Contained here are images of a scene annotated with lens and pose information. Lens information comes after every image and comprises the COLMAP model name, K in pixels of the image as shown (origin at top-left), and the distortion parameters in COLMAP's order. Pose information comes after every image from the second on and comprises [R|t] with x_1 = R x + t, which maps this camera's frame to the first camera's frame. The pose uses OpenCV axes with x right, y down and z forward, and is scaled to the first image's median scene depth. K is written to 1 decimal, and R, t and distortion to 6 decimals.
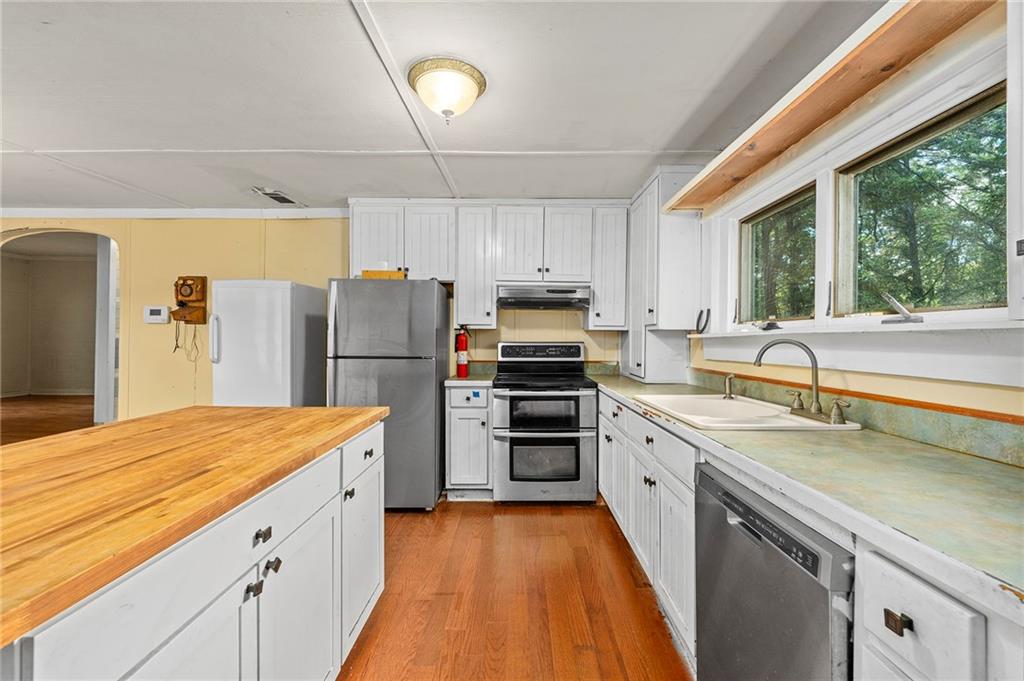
lens RADIAL K [[414.4, 0, 510.7], [0, 414.4, 339.2], [0, 0, 1]] dist [-0.000016, -0.000268]
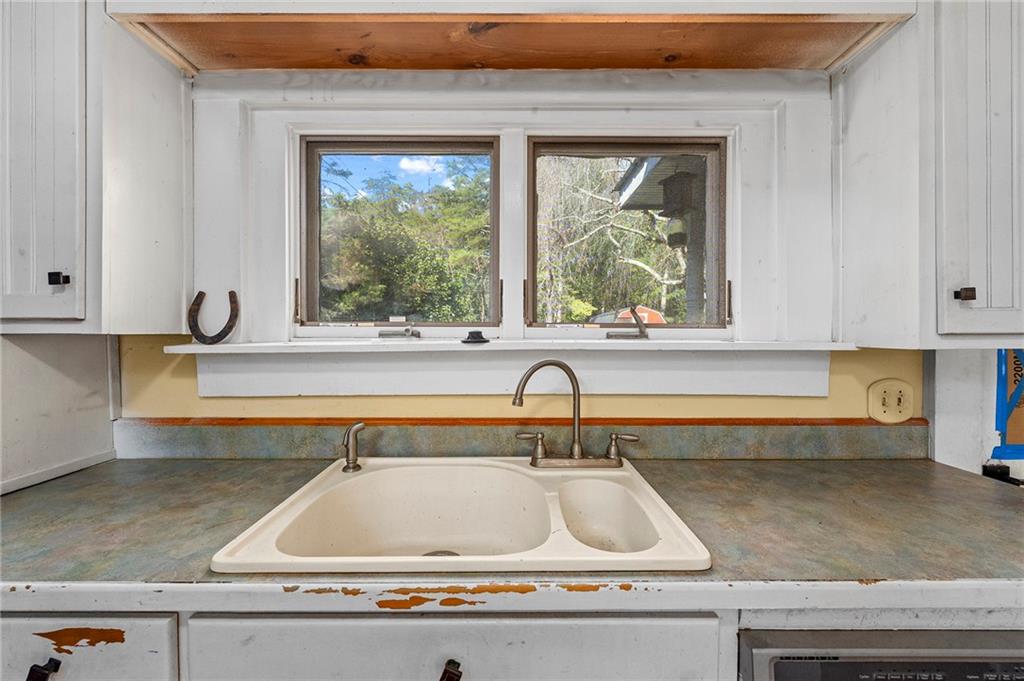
lens RADIAL K [[419.3, 0, 509.1], [0, 419.3, 338.7], [0, 0, 1]] dist [0.002401, 0.000212]
pose [[-0.007643, -0.022588, 0.999716, -0.007344], [-0.004200, 0.999737, 0.022557, -0.027758], [-0.999962, -0.004026, -0.007735, 0.610560]]
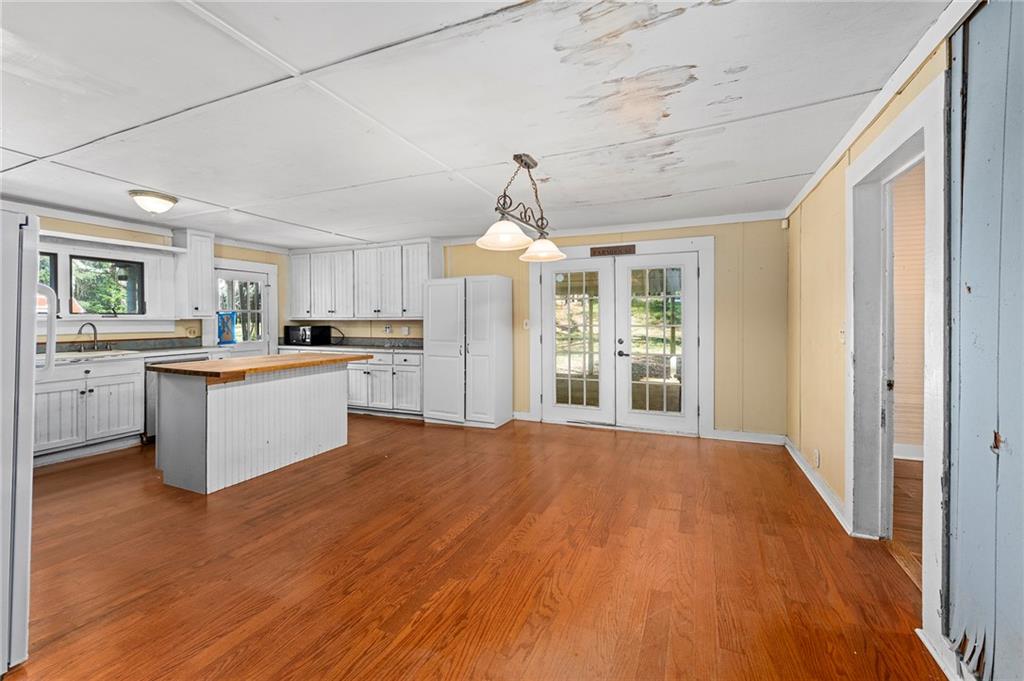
lens RADIAL K [[422.2, 0, 517.5], [0, 422.2, 320.6], [0, 0, 1]] dist [-0.001177, -0.000142]
pose [[-0.925220, -0.007255, 0.379361, -1.573561], [-0.005171, 0.999965, 0.006510, -0.024497], [-0.379395, 0.004062, -0.925226, 1.364955]]
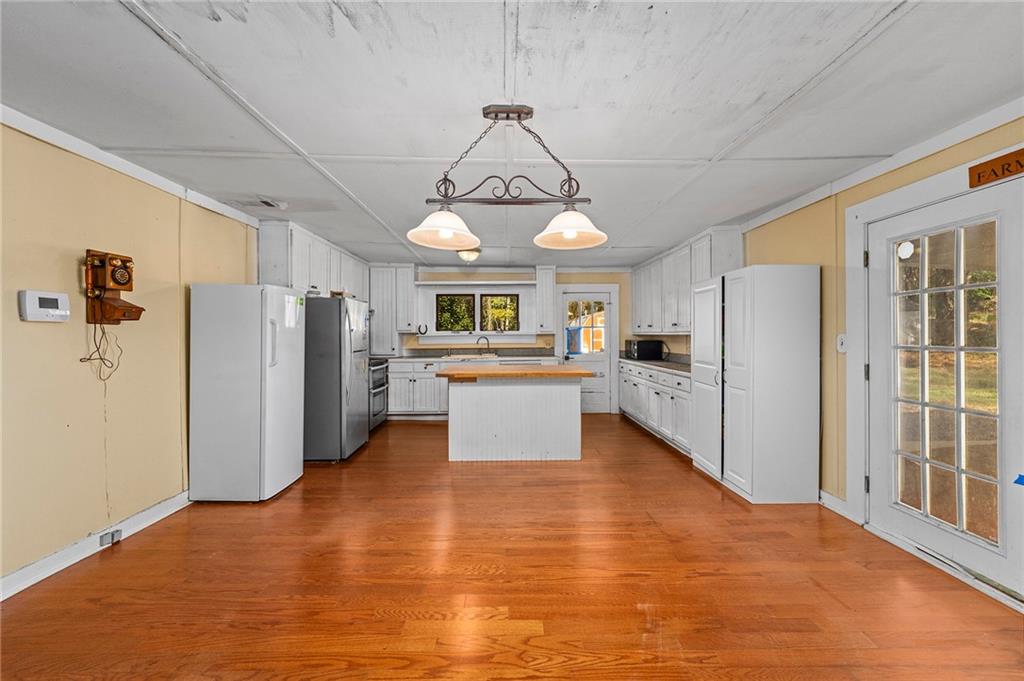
lens RADIAL K [[414.4, 0, 510.7], [0, 414.4, 339.2], [0, 0, 1]] dist [-0.000016, -0.000268]
pose [[-0.027707, -0.019606, 0.999424, -1.900614], [0.004287, 0.999796, 0.019732, -0.029712], [-0.999607, 0.004831, -0.027617, 0.480837]]
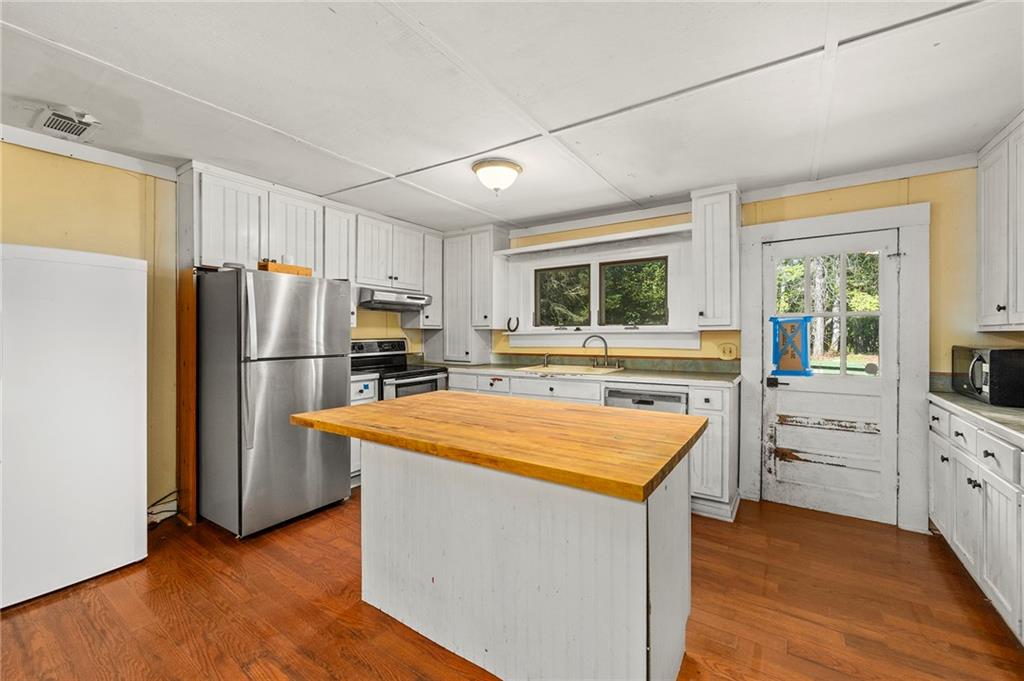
lens RADIAL K [[414.4, 0, 510.7], [0, 414.4, 339.2], [0, 0, 1]] dist [-0.000016, -0.000268]
pose [[0.552249, -0.018773, 0.833468, -0.855467], [0.006266, 0.999812, 0.018368, -0.013248], [-0.833656, -0.004921, 0.552263, 0.071971]]
